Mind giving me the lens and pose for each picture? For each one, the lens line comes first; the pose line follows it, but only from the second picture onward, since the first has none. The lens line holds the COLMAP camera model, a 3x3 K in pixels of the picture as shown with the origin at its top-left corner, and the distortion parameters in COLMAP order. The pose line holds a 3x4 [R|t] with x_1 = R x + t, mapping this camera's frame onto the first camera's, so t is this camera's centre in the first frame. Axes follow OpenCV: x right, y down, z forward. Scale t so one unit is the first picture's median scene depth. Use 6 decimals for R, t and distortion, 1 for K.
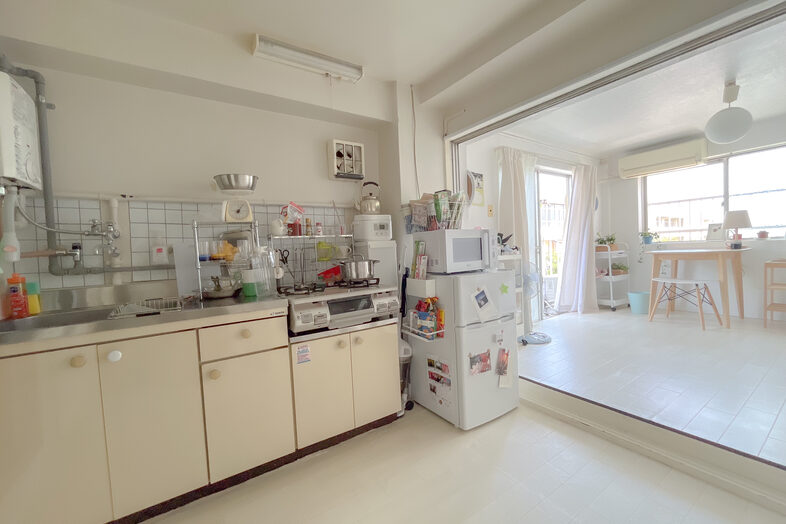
lens RADIAL K [[321.1, 0, 392.2], [0, 321.1, 263.2], [0, 0, 1]] dist [-0.001644, 0.000049]
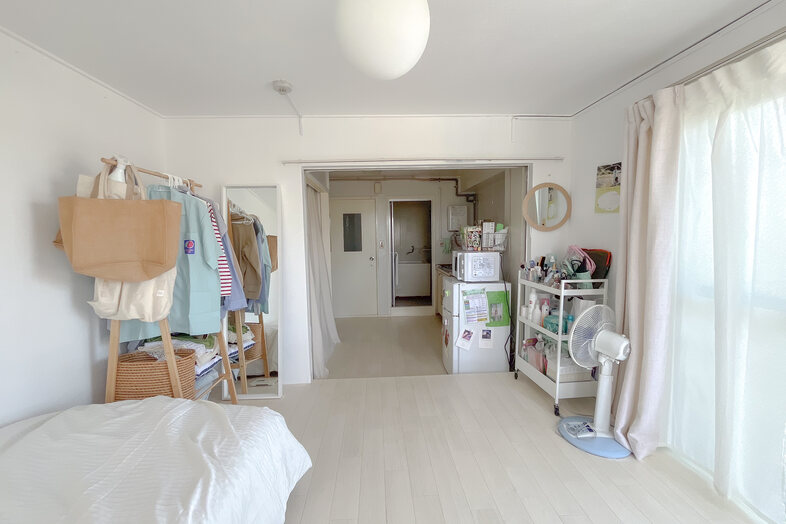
lens RADIAL K [[319.9, 0, 388.7], [0, 319.9, 263.9], [0, 0, 1]] dist [-0.000753, 0.000002]
pose [[-0.521034, 0.131902, -0.843282, 1.706736], [0.008251, 0.988719, 0.149552, -0.275930], [0.853496, 0.070964, -0.516245, 1.492663]]
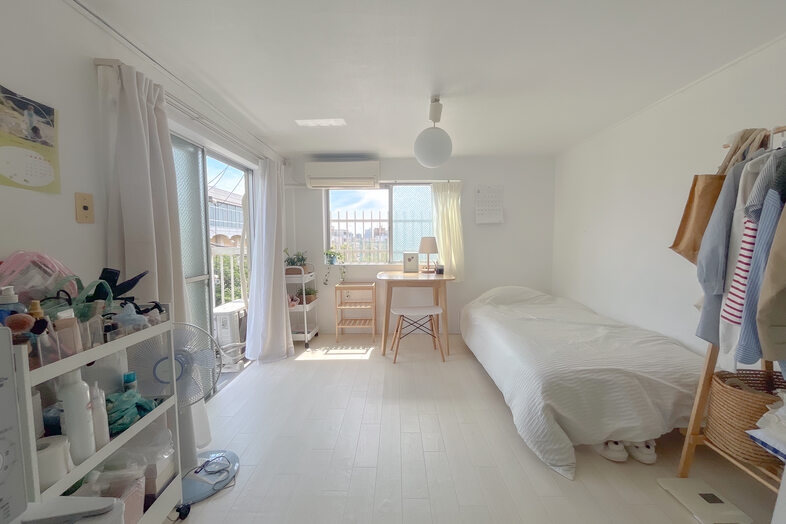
lens RADIAL K [[321.1, 0, 392.2], [0, 321.1, 263.2], [0, 0, 1]] dist [-0.001644, 0.000049]
pose [[0.569901, -0.015146, 0.821574, 0.311716], [0.011786, 0.999878, 0.010257, -0.150134], [-0.821629, 0.003838, 0.570010, 0.727204]]
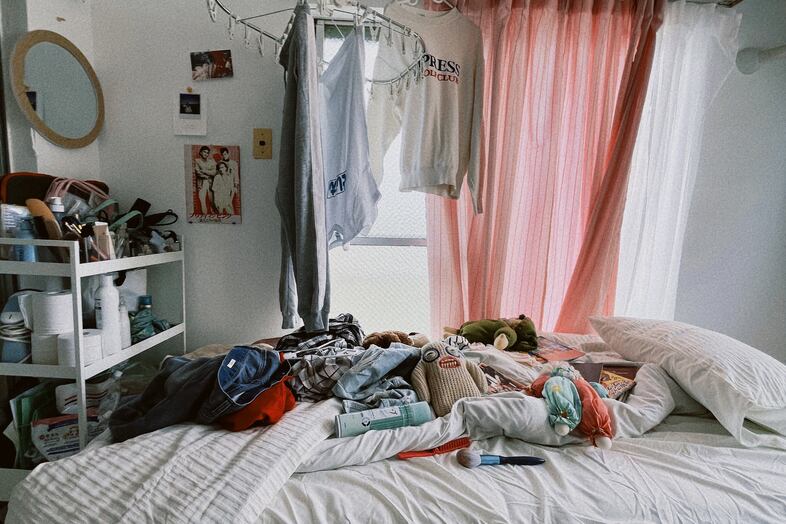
lens RADIAL K [[399.6, 0, 393.0], [0, 399.6, 262.0], [0, 0, 1]] dist [-0.003136, -0.000582]
pose [[0.856206, 0.130596, -0.499855, 1.168695], [-0.089214, 0.990363, 0.105933, -0.132260], [0.508873, -0.046106, 0.859606, 1.036599]]
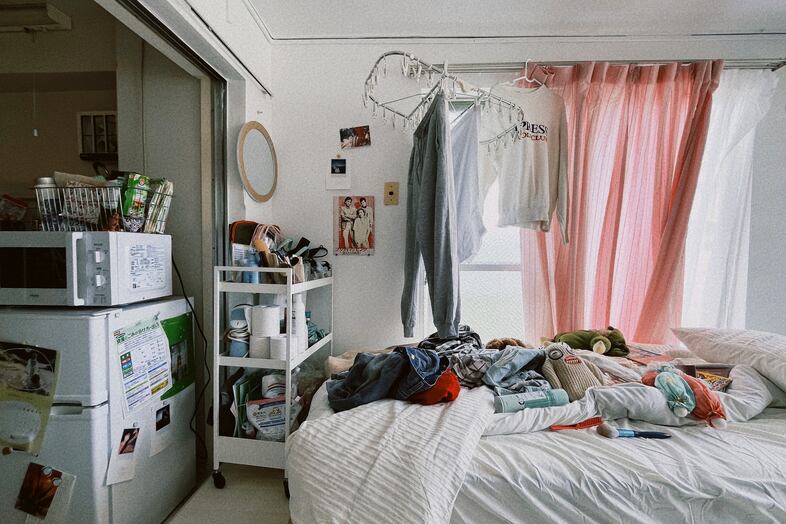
lens RADIAL K [[357.8, 0, 393.0], [0, 357.8, 262.0], [0, 0, 1]] dist [-0.001999, -0.000986]
pose [[0.800823, 0.078250, -0.593767, 1.083104], [-0.070386, 0.996854, 0.036441, -0.114556], [0.594751, 0.012610, 0.803811, 0.849554]]
